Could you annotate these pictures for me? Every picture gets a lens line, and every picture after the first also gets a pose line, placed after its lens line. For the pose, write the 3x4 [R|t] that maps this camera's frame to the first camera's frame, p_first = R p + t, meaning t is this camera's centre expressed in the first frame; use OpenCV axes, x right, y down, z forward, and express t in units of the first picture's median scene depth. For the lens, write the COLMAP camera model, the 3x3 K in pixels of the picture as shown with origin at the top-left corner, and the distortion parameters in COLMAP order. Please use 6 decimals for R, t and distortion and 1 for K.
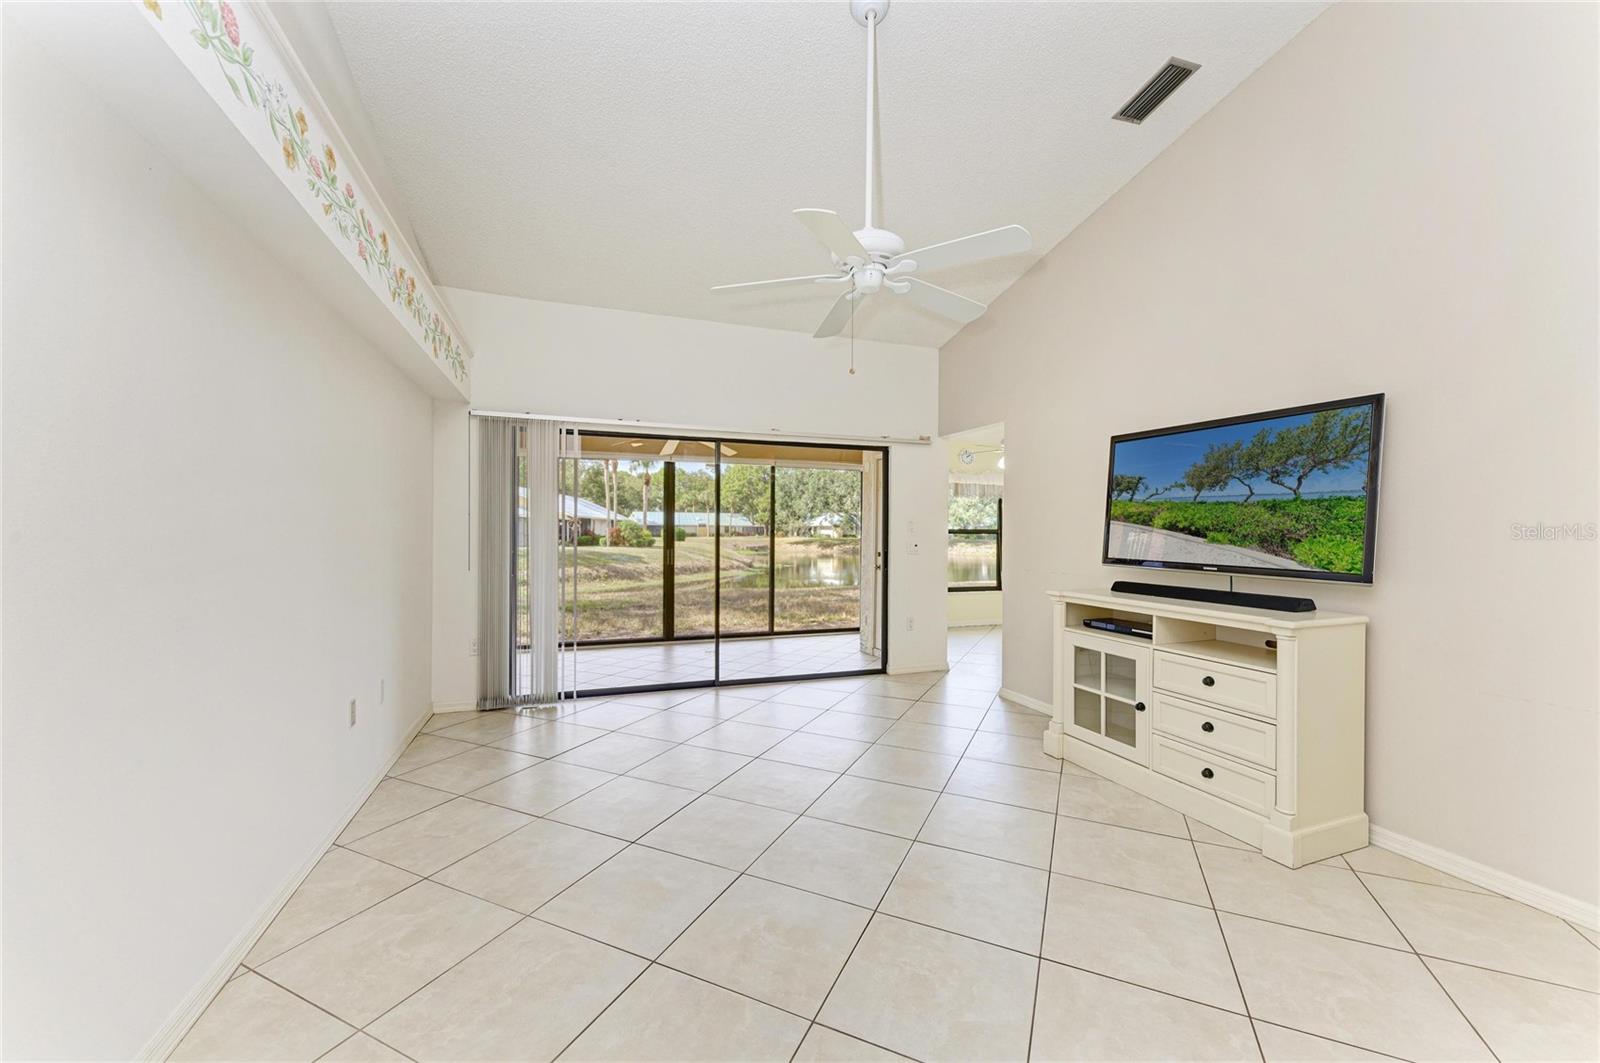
lens RADIAL K [[610.6, 0, 796.7], [0, 610.6, 534.4], [0, 0, 1]] dist [0.006684, -0.001388]
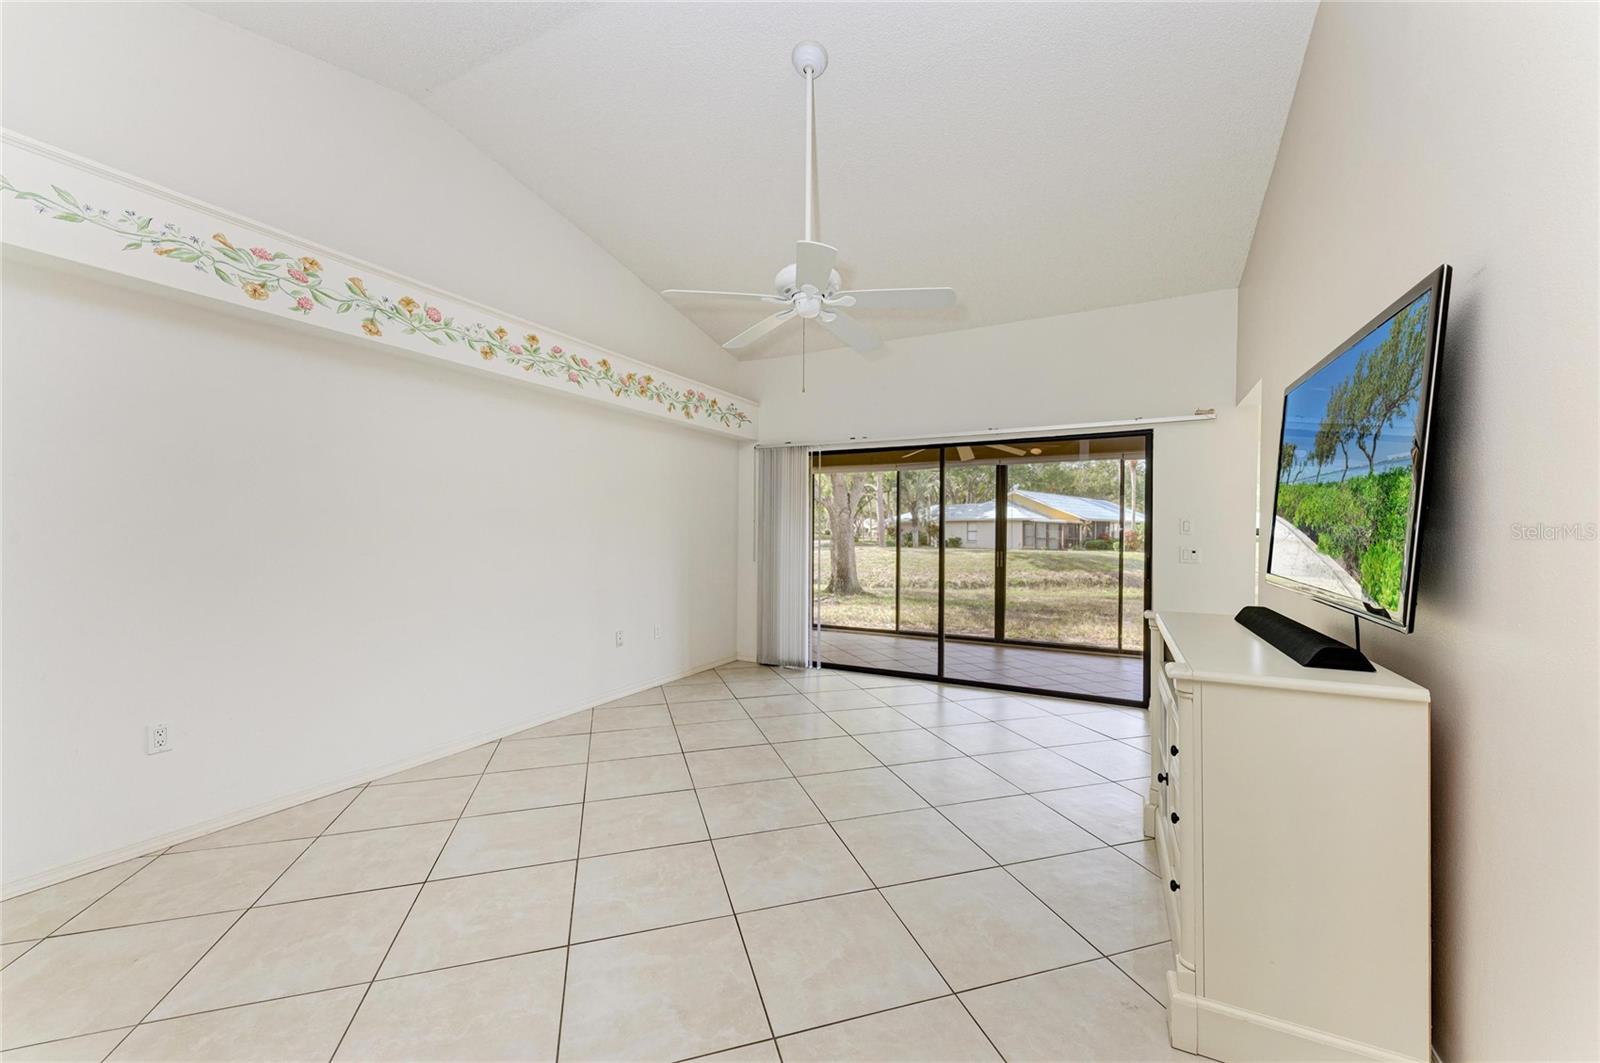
lens RADIAL K [[610.6, 0, 797.7], [0, 610.6, 537.9], [0, 0, 1]] dist [0.006684, -0.001388]
pose [[0.670705, 0.006091, -0.741699, 0.786245], [-0.005541, 0.999980, 0.003201, 0.001218], [0.741703, 0.001963, 0.670725, 0.202563]]
